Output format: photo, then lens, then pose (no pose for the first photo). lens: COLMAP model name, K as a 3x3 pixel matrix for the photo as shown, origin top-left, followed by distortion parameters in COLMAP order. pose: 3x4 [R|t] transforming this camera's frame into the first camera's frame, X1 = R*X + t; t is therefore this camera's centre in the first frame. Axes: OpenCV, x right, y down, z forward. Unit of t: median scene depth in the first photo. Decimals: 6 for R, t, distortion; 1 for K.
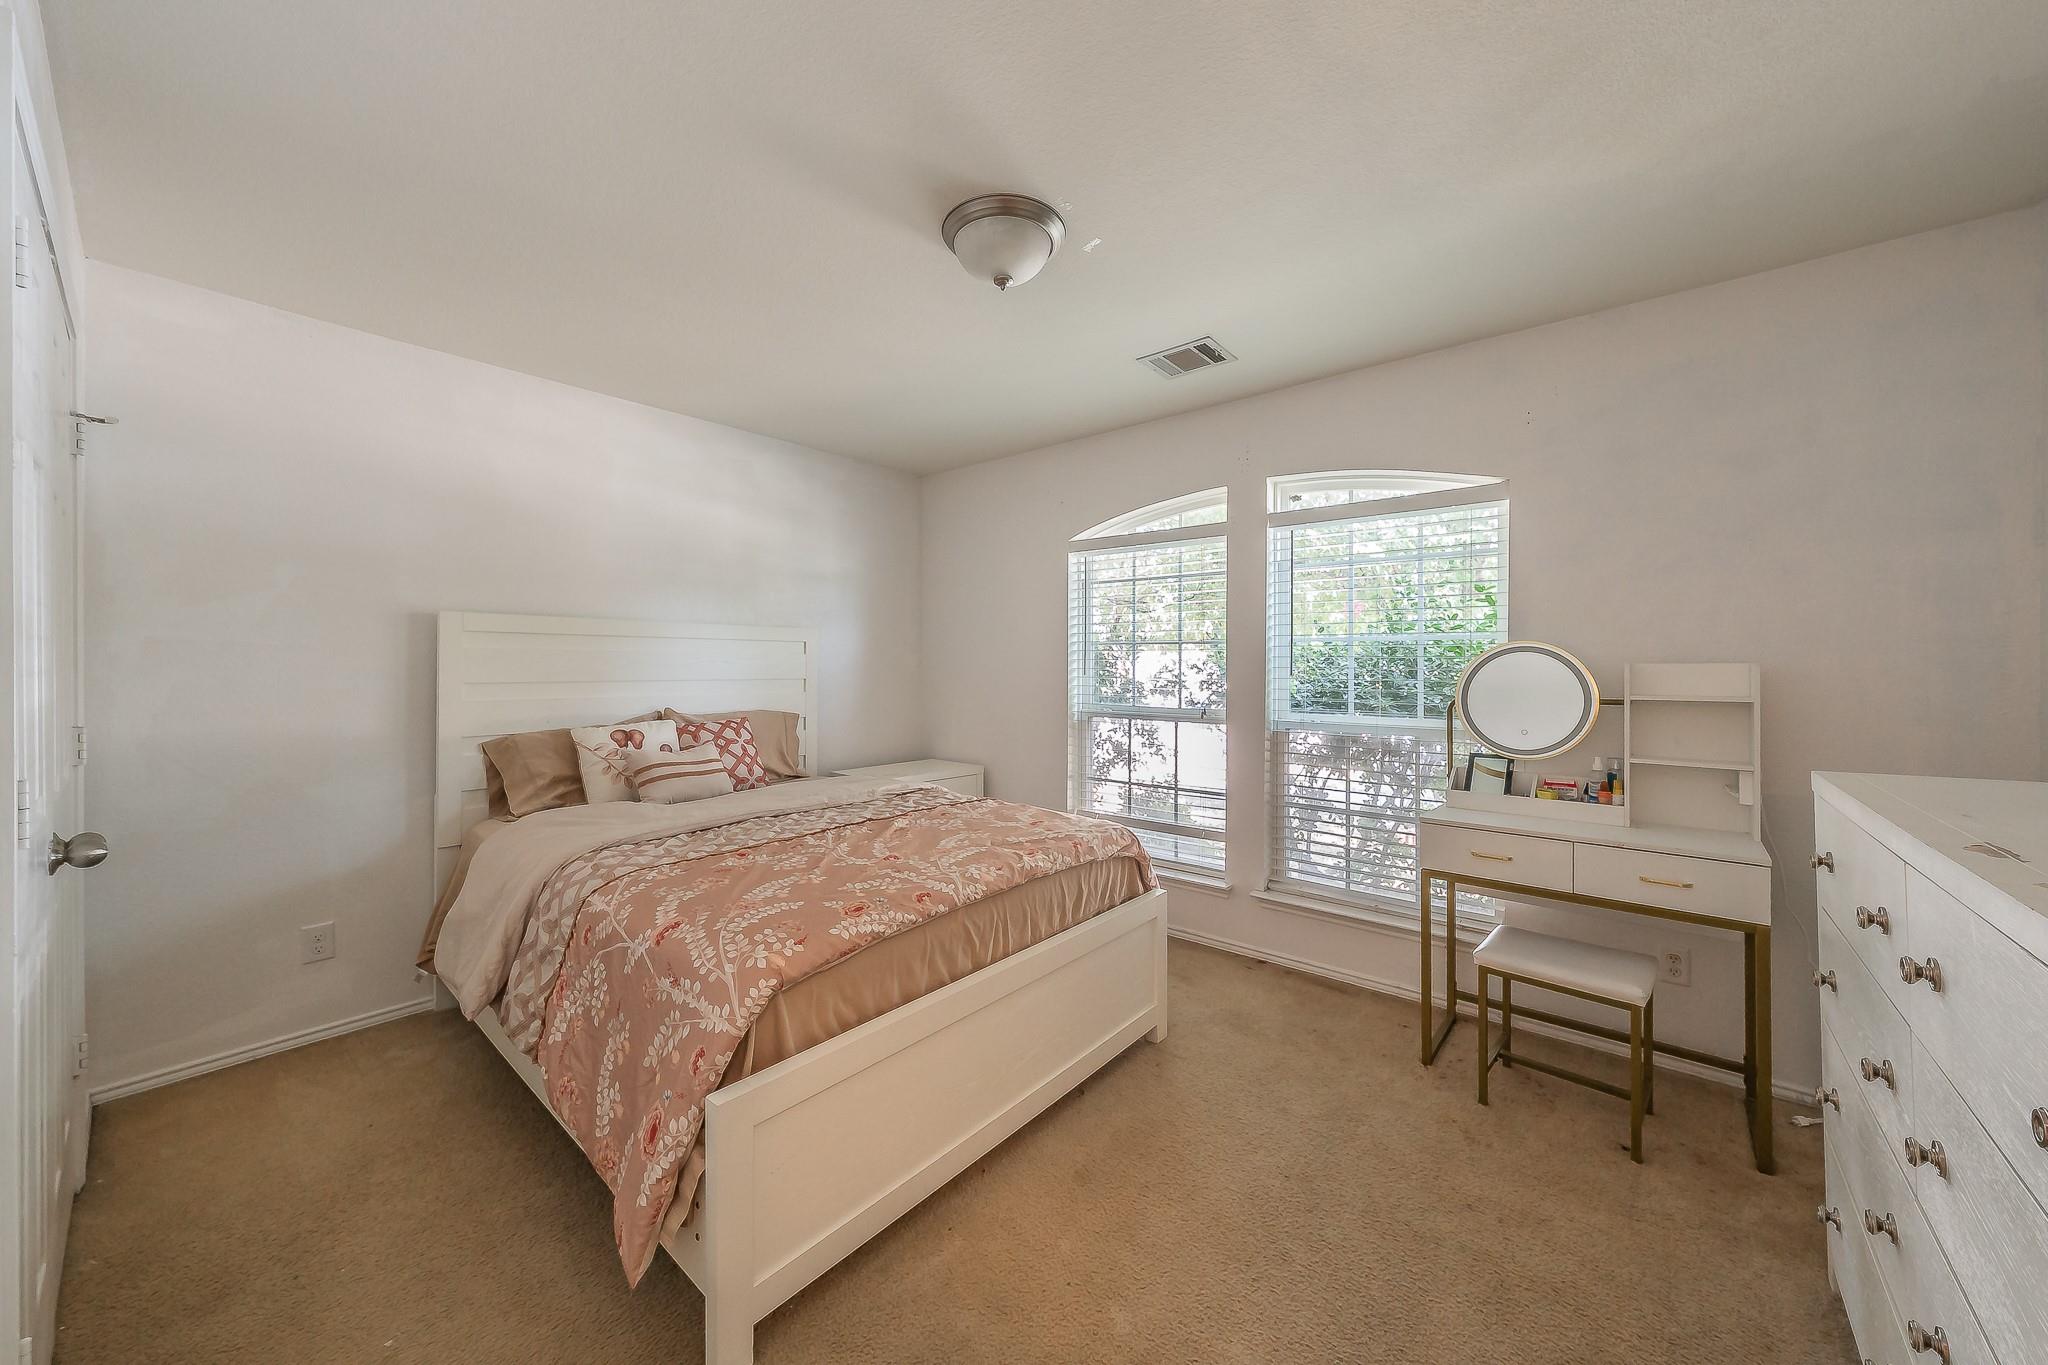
lens RADIAL K [[740.8, 0, 1056.1], [0, 740.8, 653.4], [0, 0, 1]] dist [-0.007362, 0.000218]
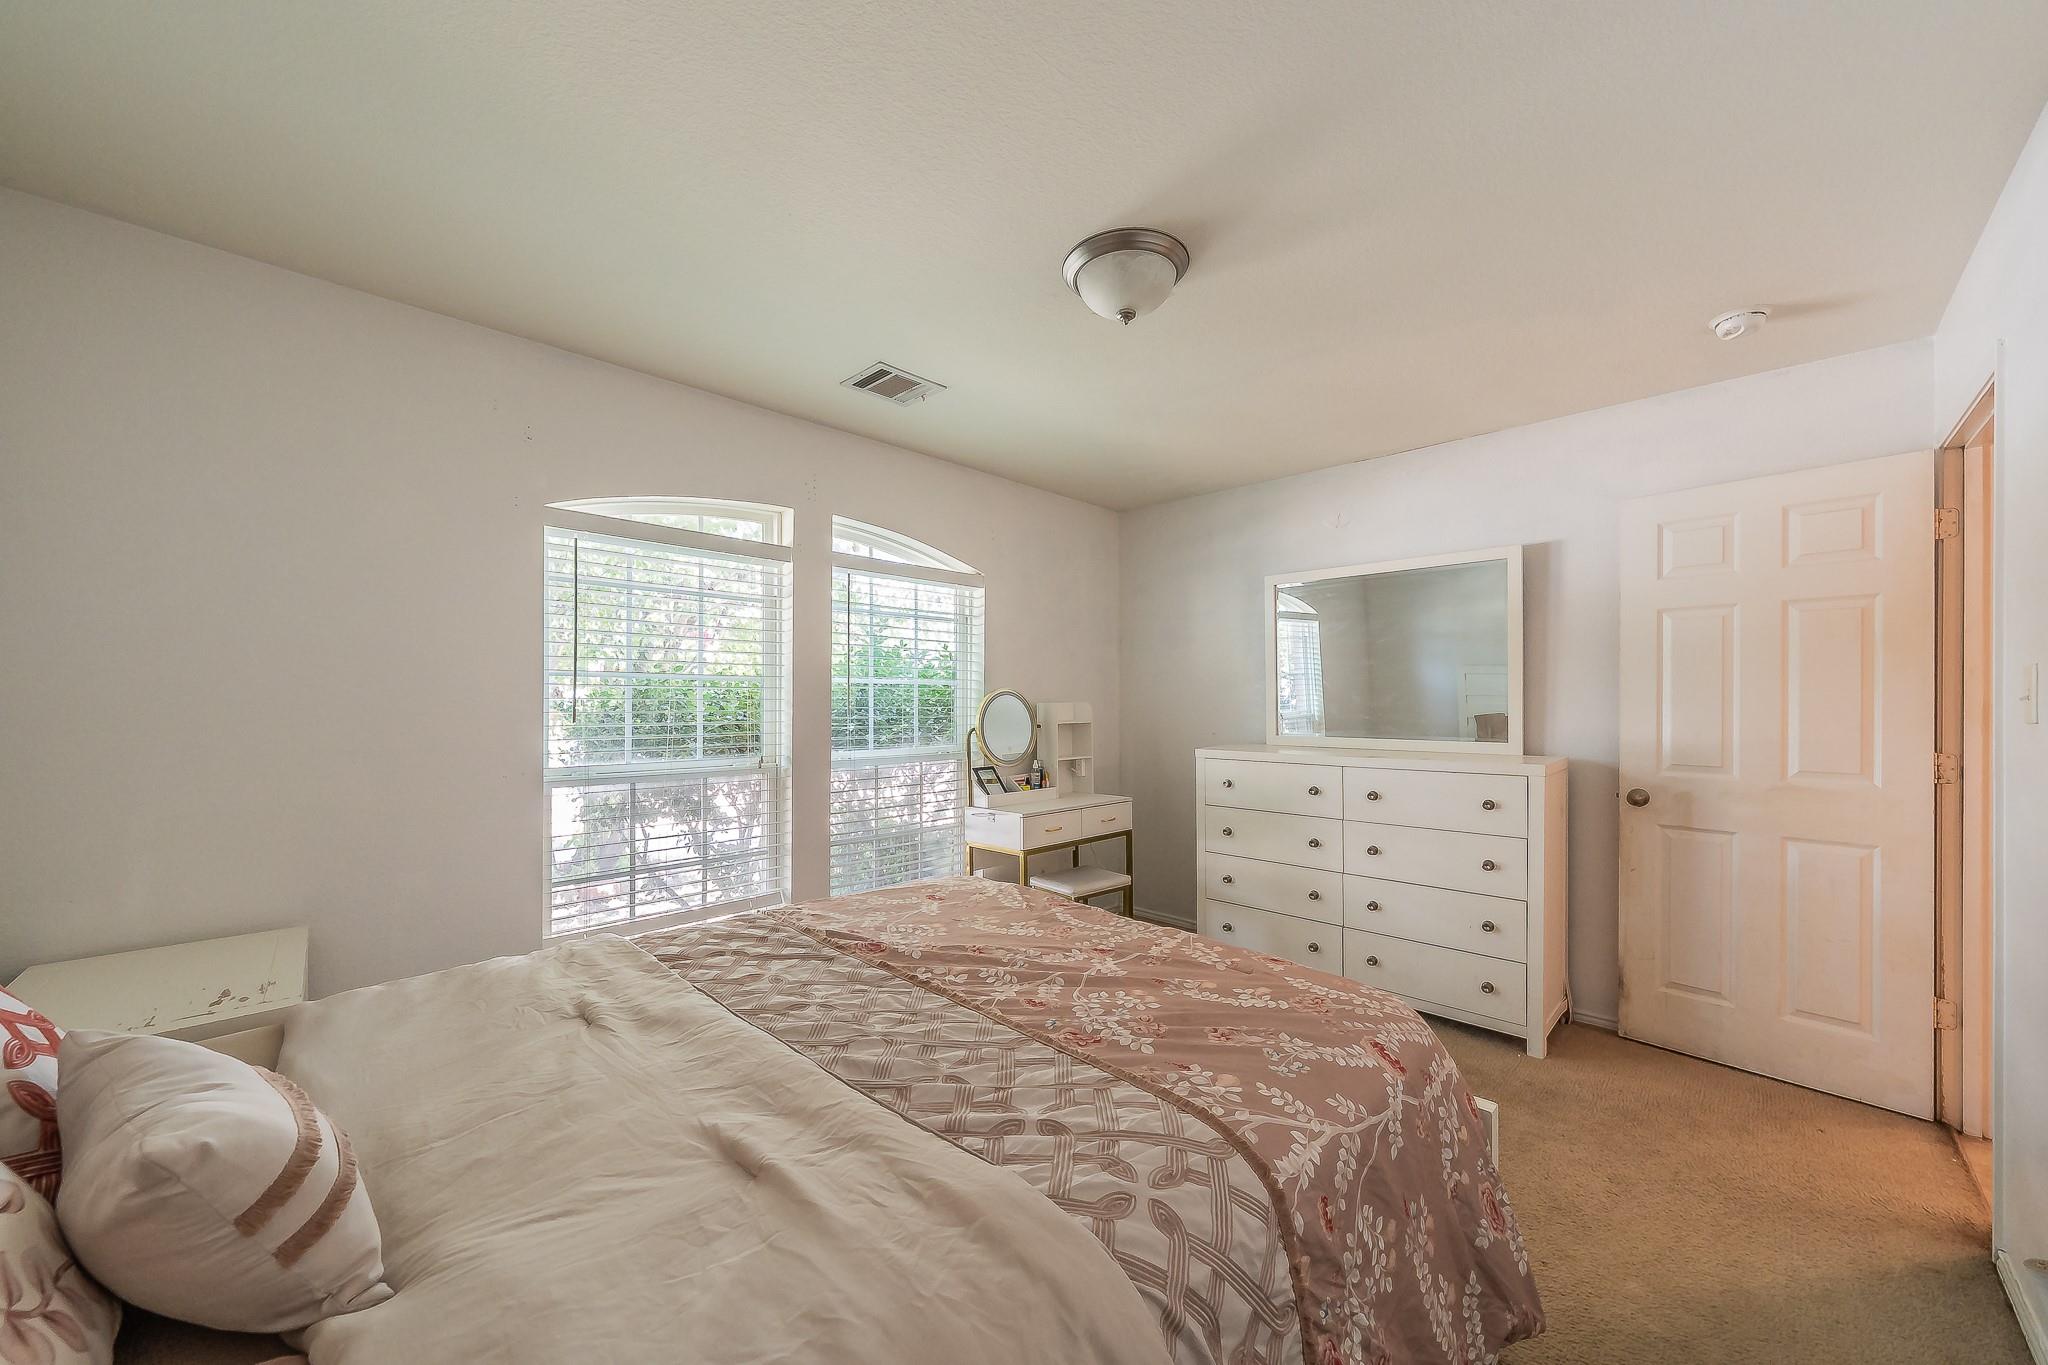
lens RADIAL K [[740.8, 0, 1029.4], [0, 740.8, 693.6], [0, 0, 1]] dist [-0.007362, 0.000218]
pose [[0.087303, 0.006068, 0.996163, -0.668456], [-0.011224, 0.999924, -0.005107, 0.001883], [-0.996119, -0.010735, 0.087365, 0.657063]]
